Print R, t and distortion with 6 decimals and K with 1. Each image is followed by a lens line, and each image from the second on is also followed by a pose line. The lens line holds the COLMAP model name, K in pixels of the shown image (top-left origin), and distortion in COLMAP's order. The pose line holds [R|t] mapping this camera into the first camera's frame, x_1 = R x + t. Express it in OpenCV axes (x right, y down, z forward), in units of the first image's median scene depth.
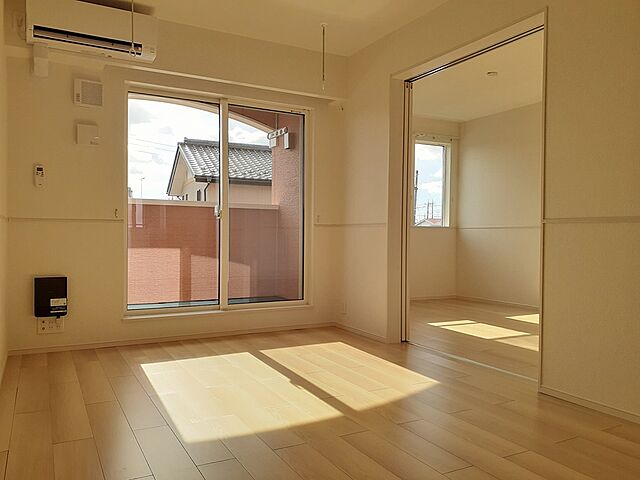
lens RADIAL K [[514.4, 0, 320.0], [0, 514.4, 240.0], [0, 0, 1]] dist [-0.001804, -0.000253]
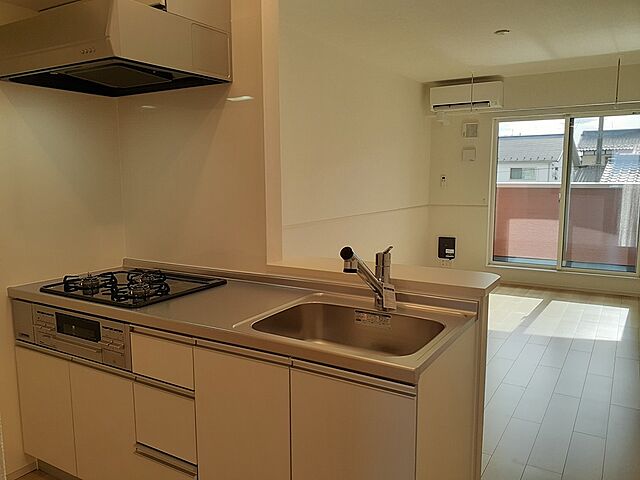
lens RADIAL K [[514.4, 0, 320.0], [0, 514.4, 240.0], [0, 0, 1]] dist [-0.001804, -0.000253]
pose [[0.500836, 0.100585, -0.859678, 0.796689], [-0.000865, 0.993282, 0.115713, -0.124613], [0.865542, -0.057209, 0.497558, -0.292808]]
